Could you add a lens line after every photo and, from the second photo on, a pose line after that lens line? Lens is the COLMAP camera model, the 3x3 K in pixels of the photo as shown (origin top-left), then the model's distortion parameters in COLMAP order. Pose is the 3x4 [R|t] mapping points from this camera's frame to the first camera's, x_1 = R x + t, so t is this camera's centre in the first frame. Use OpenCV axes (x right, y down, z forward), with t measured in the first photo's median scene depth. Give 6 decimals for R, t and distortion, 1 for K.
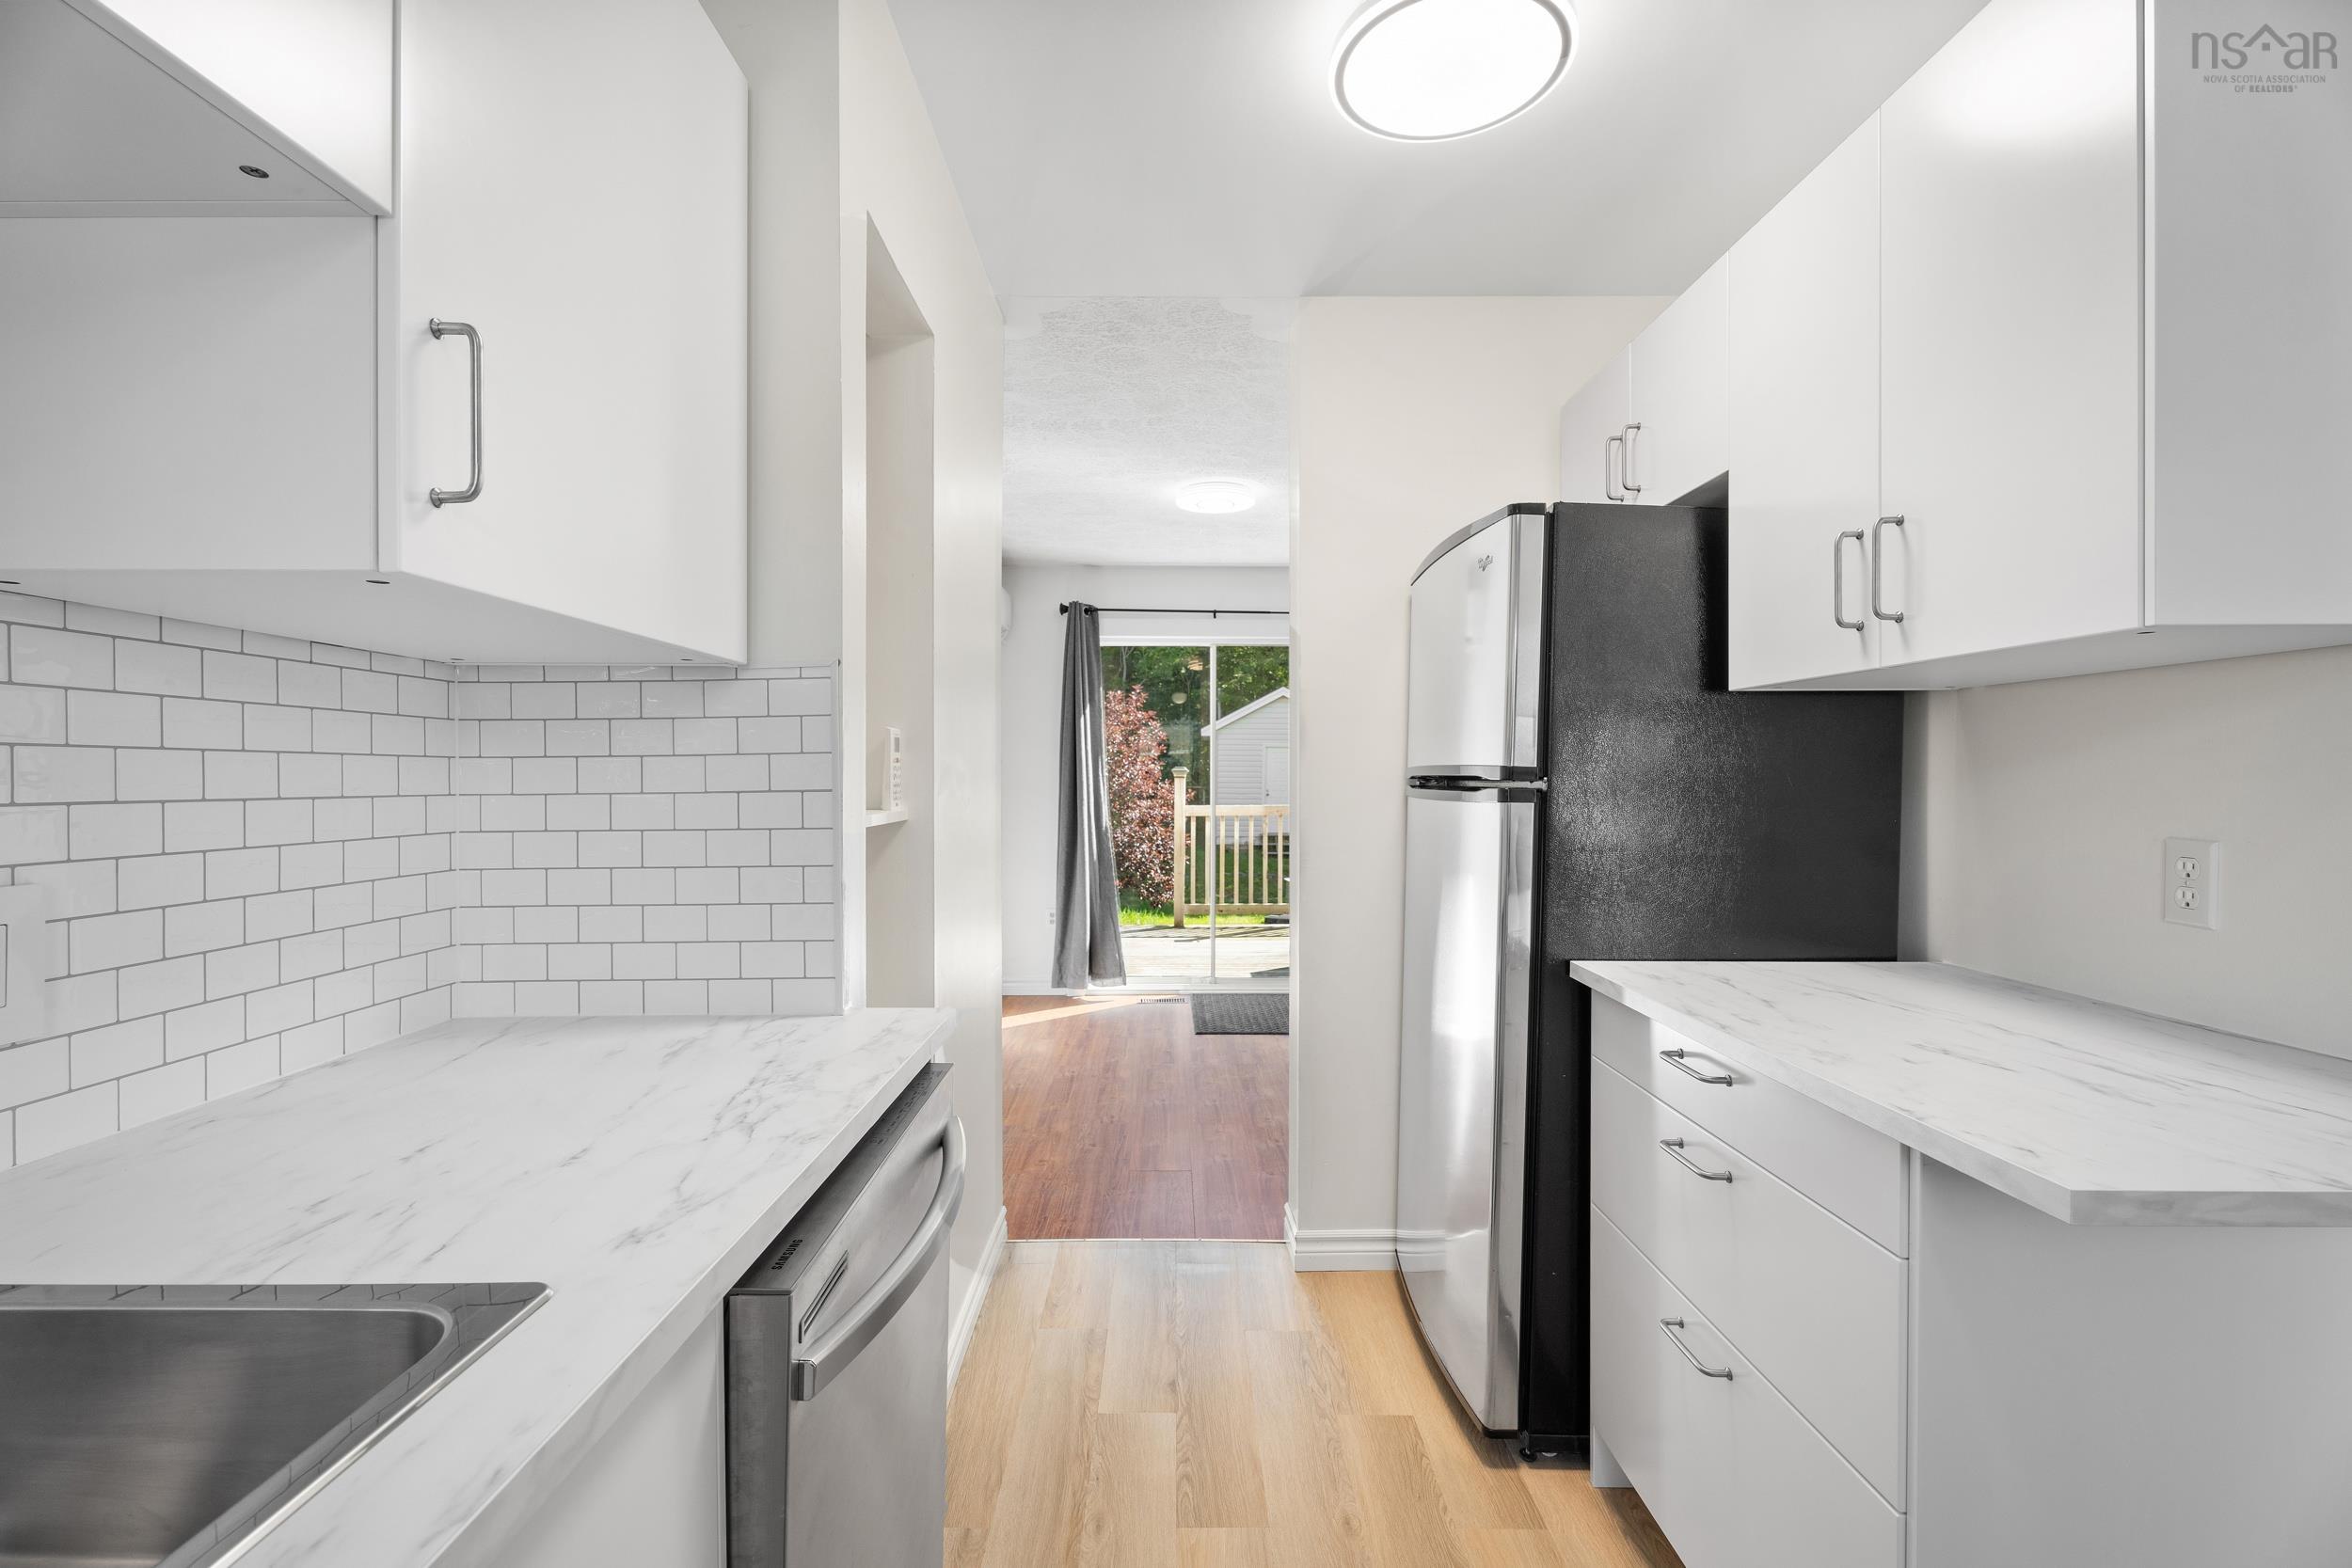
lens RADIAL K [[1049.0, 0, 1168.3], [0, 1049.0, 781.8], [0, 0, 1]] dist [0.001002, -0.000276]
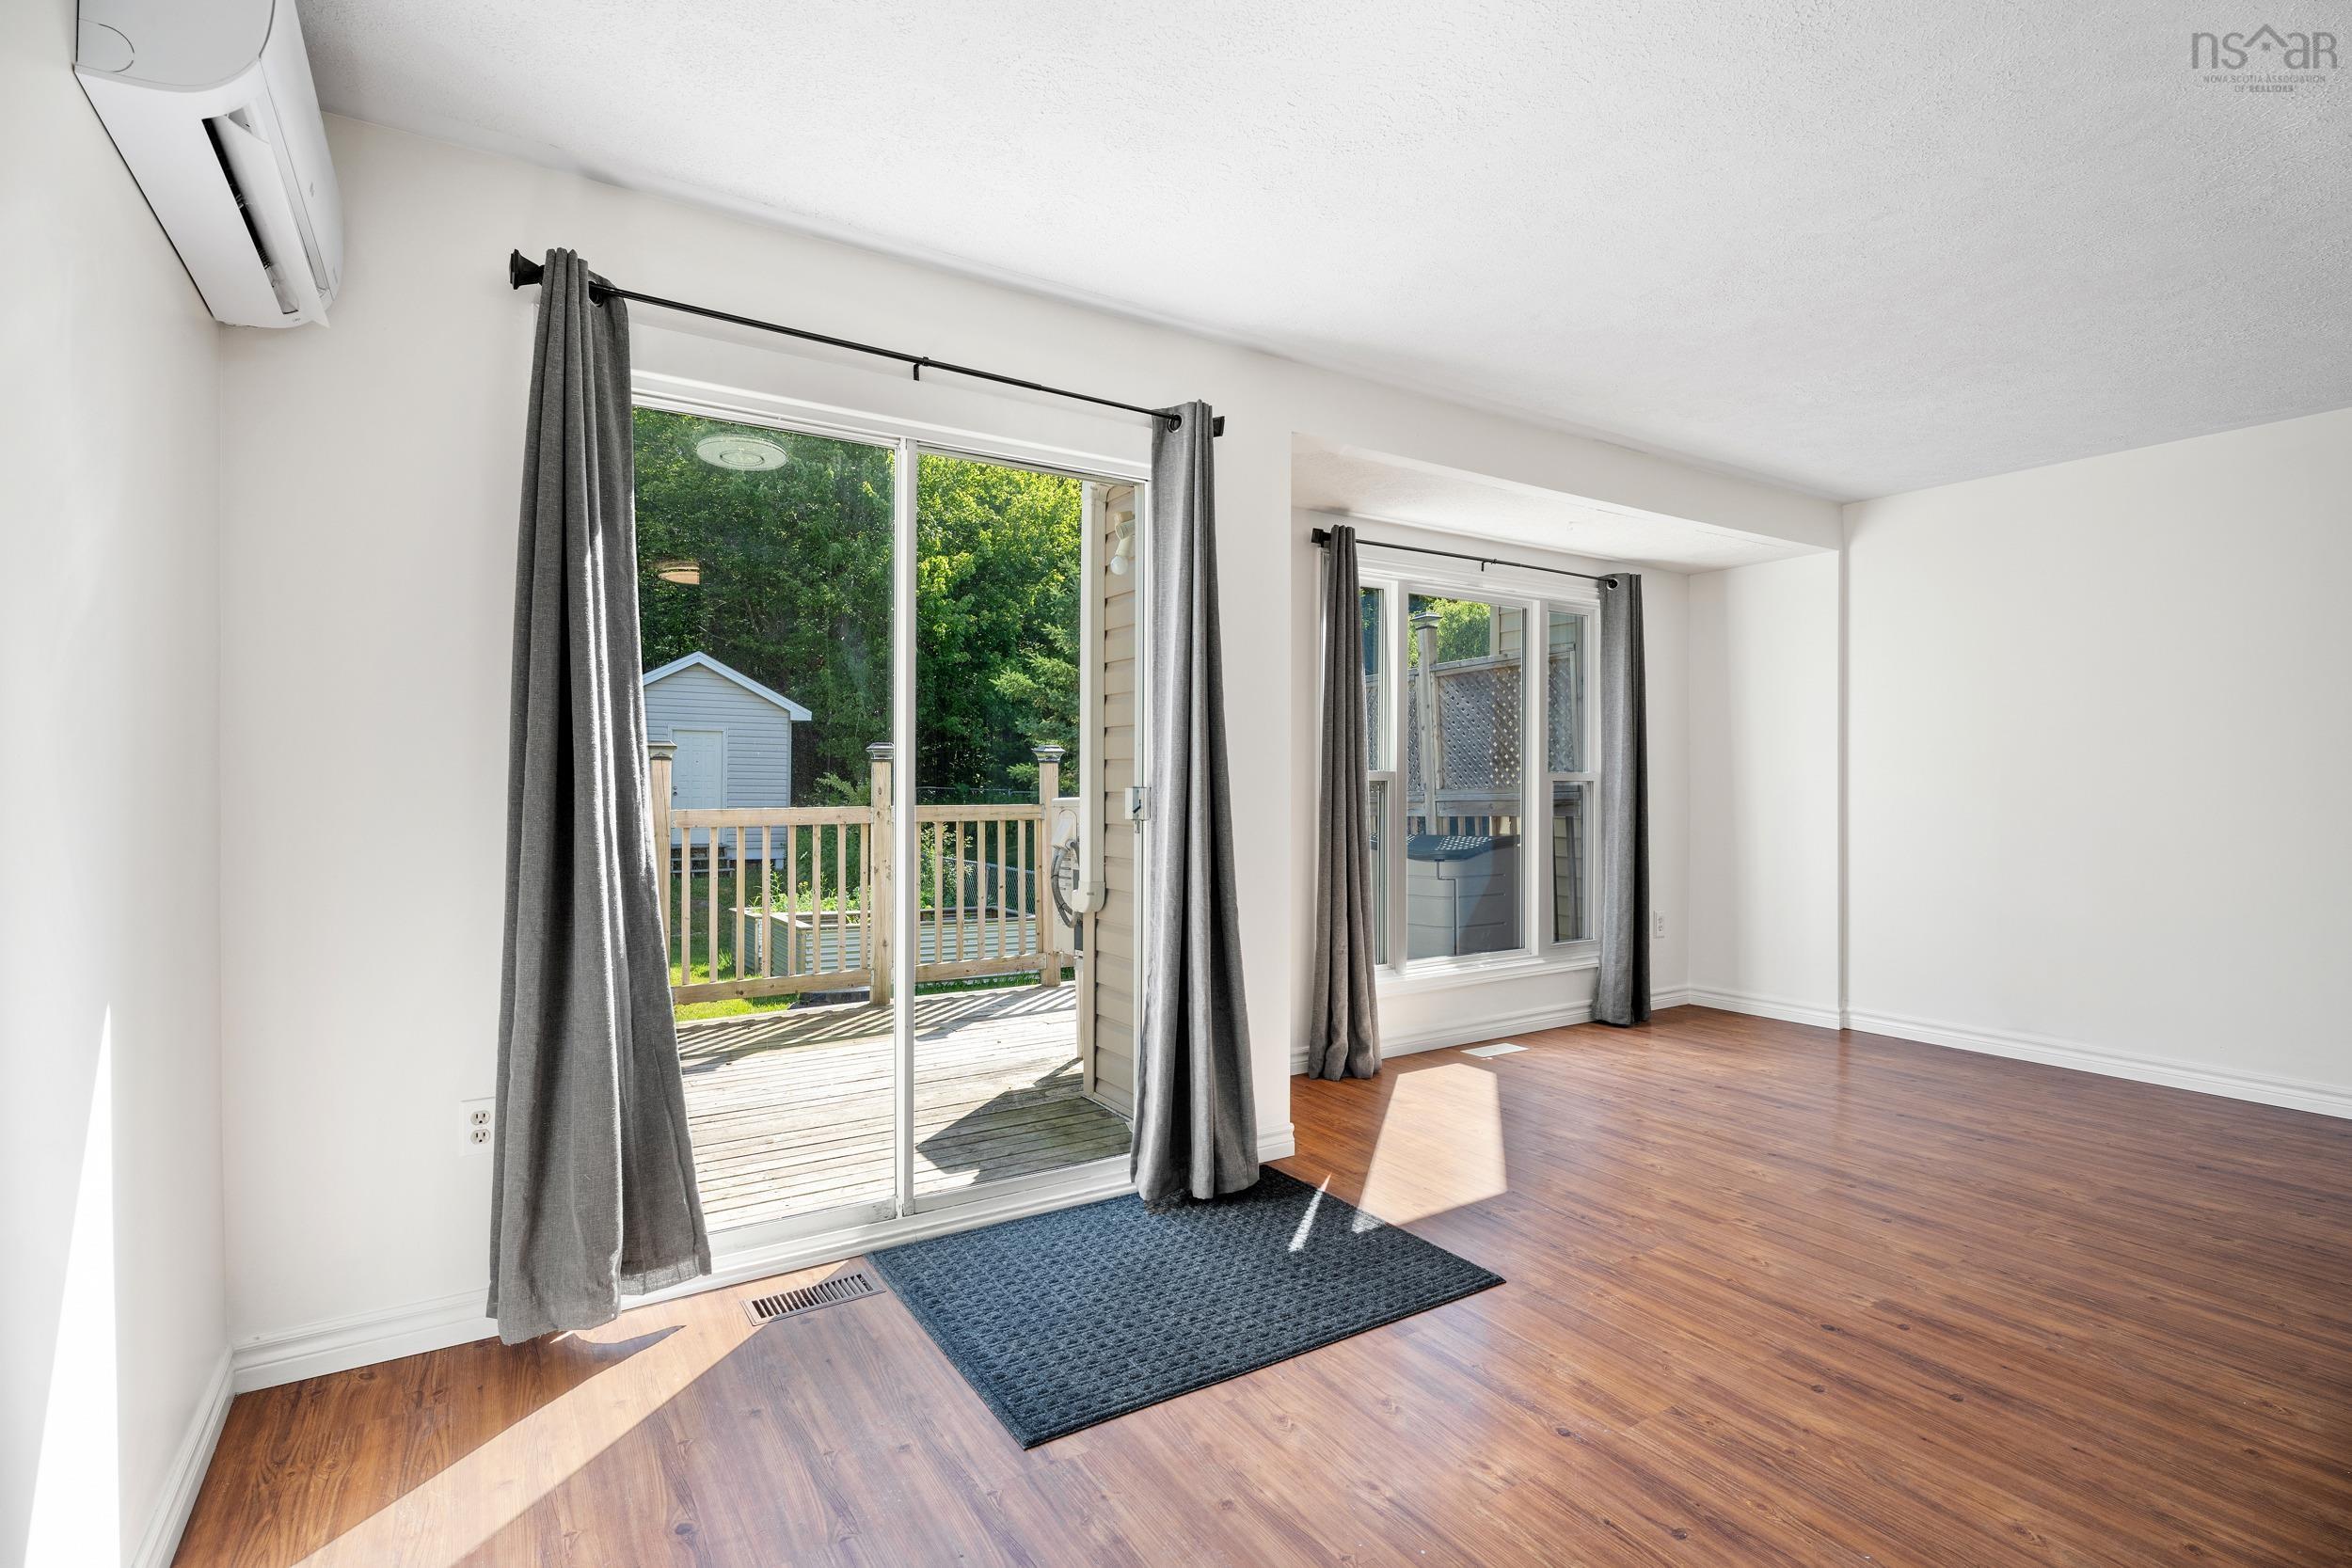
lens RADIAL K [[1103.4, 0, 1167.2], [0, 1103.4, 776.8], [0, 0, 1]] dist [-0.013106, 0.004073]
pose [[0.844210, 0.003422, 0.536001, -0.340244], [-0.002451, 0.999994, -0.002524, 0.031864], [-0.536007, 0.000817, 0.844213, 1.654603]]
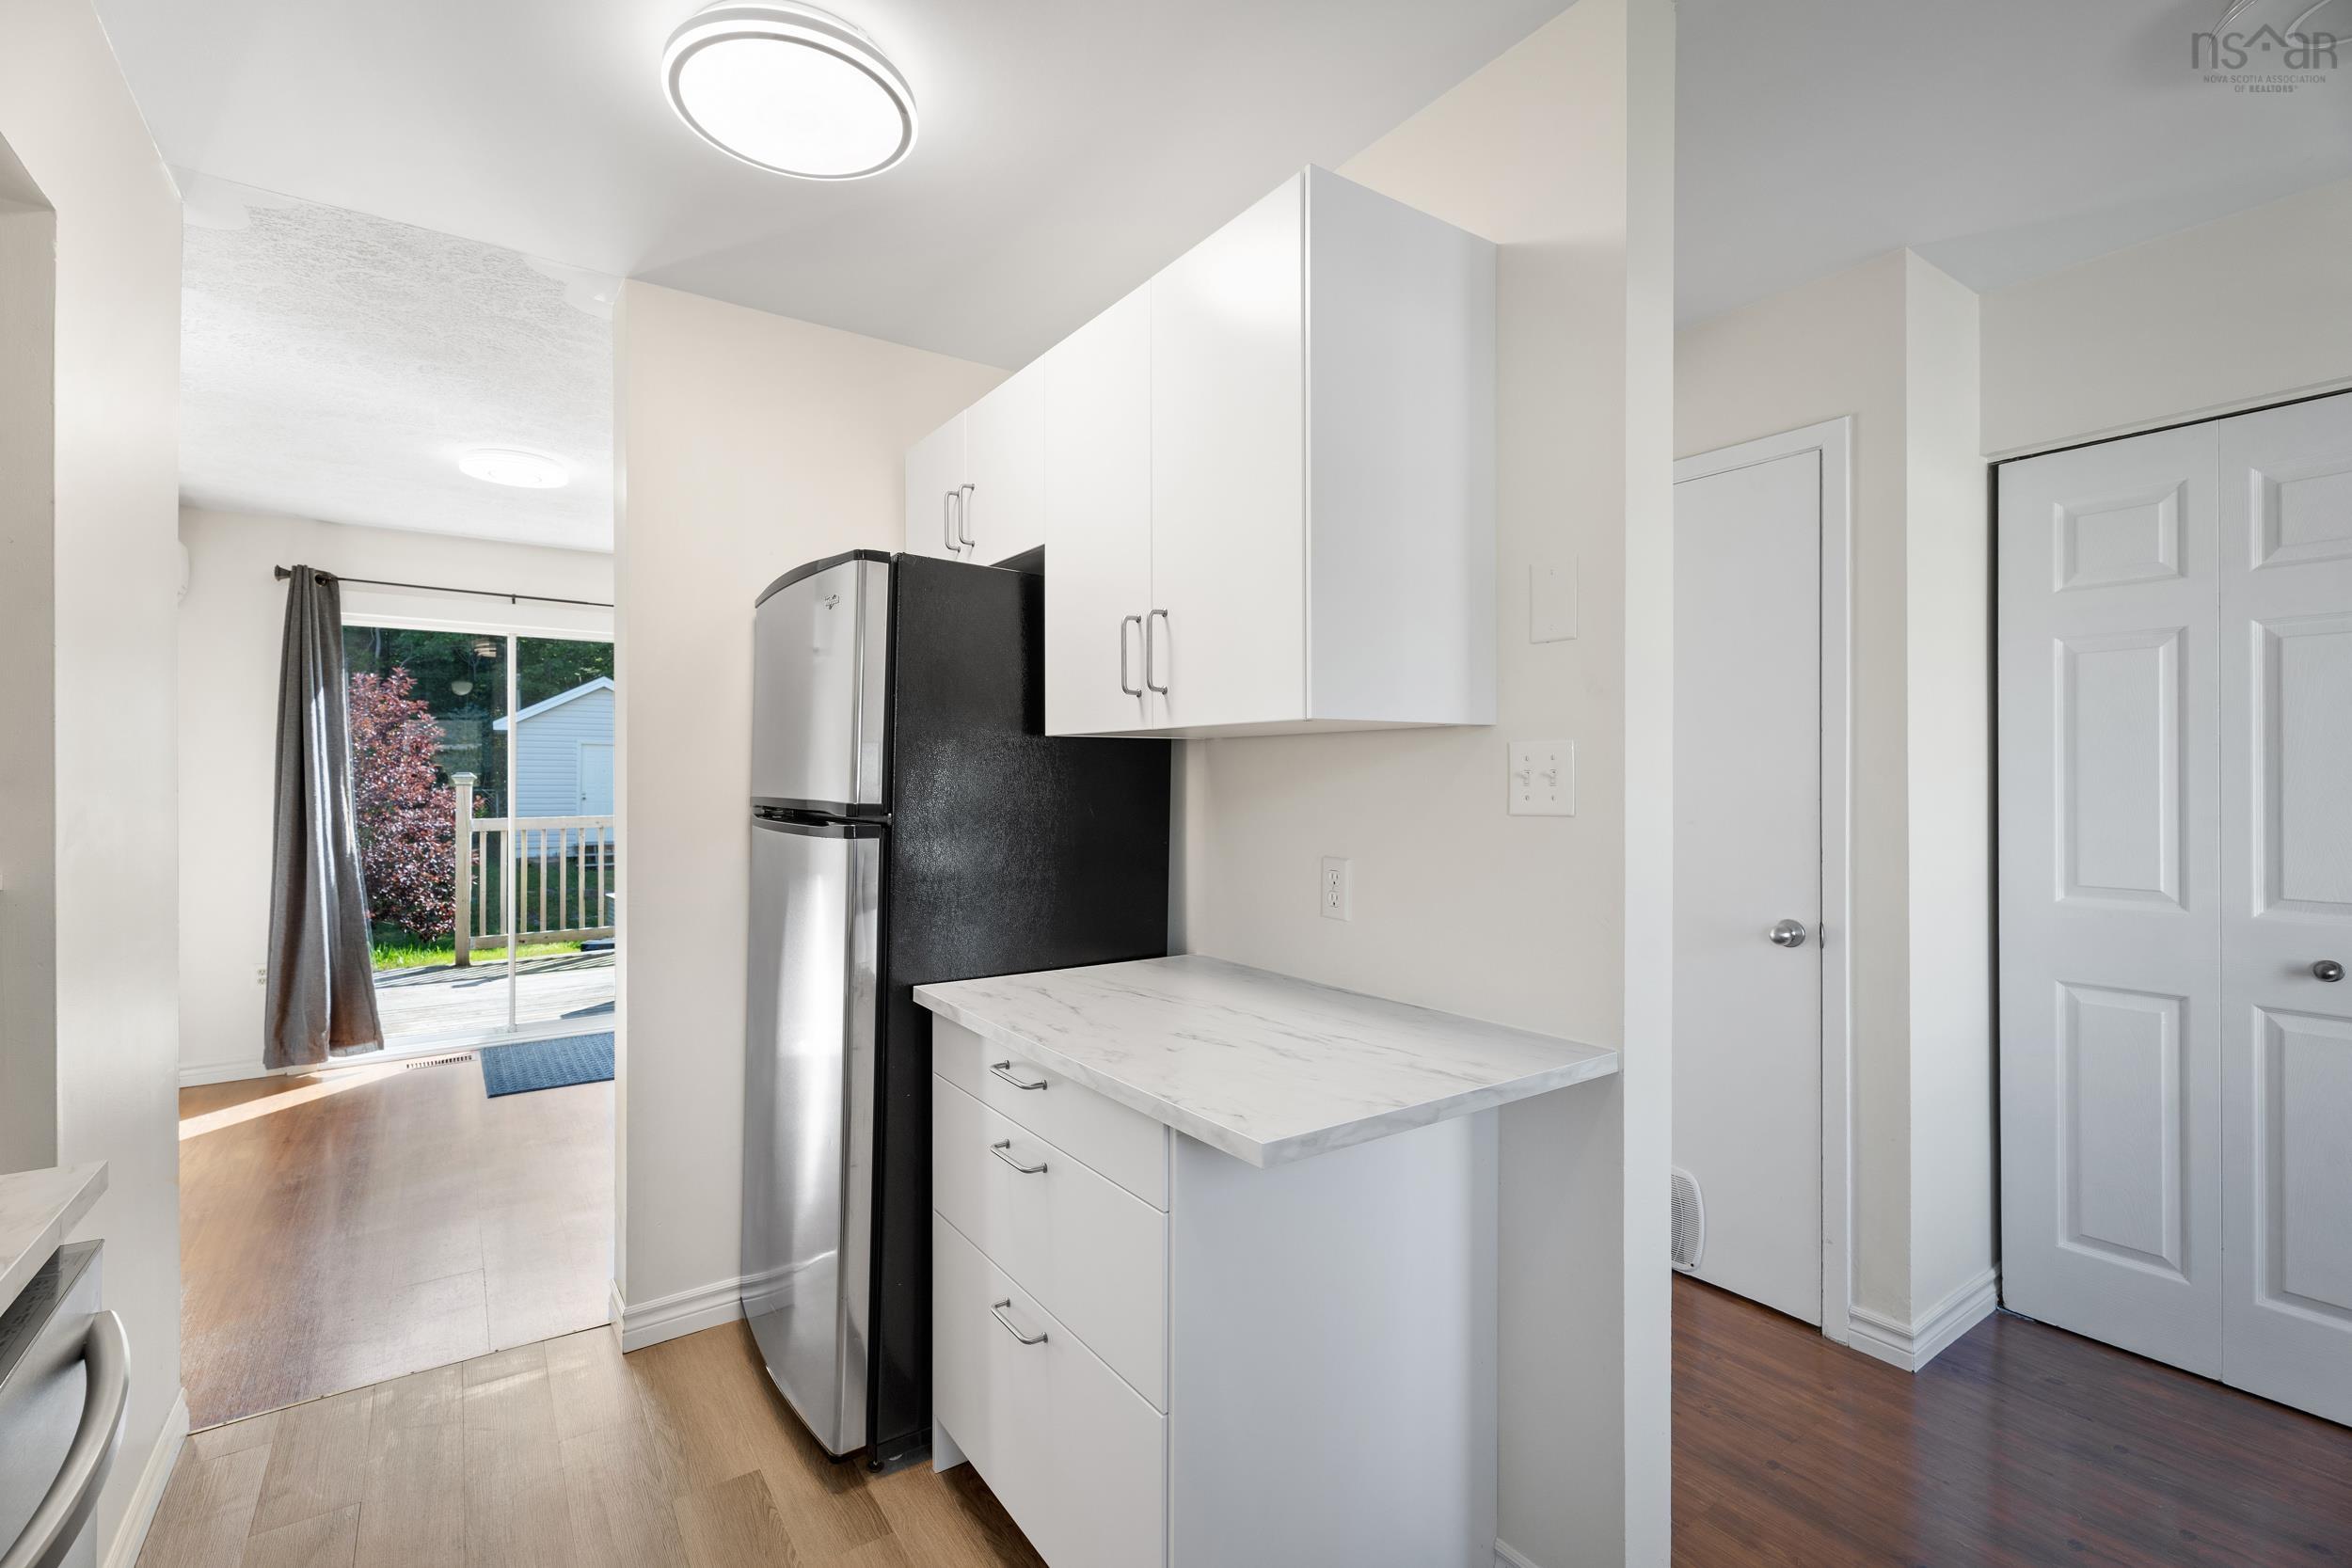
lens RADIAL K [[1049.0, 0, 1177.6], [0, 1049.0, 775.4], [0, 0, 1]] dist [0.001002, -0.000276]
pose [[0.819966, -0.001323, 0.572411, -0.005582], [0.003324, 0.999991, -0.002451, -0.035751], [-0.572403, 0.003912, 0.819963, -0.024325]]
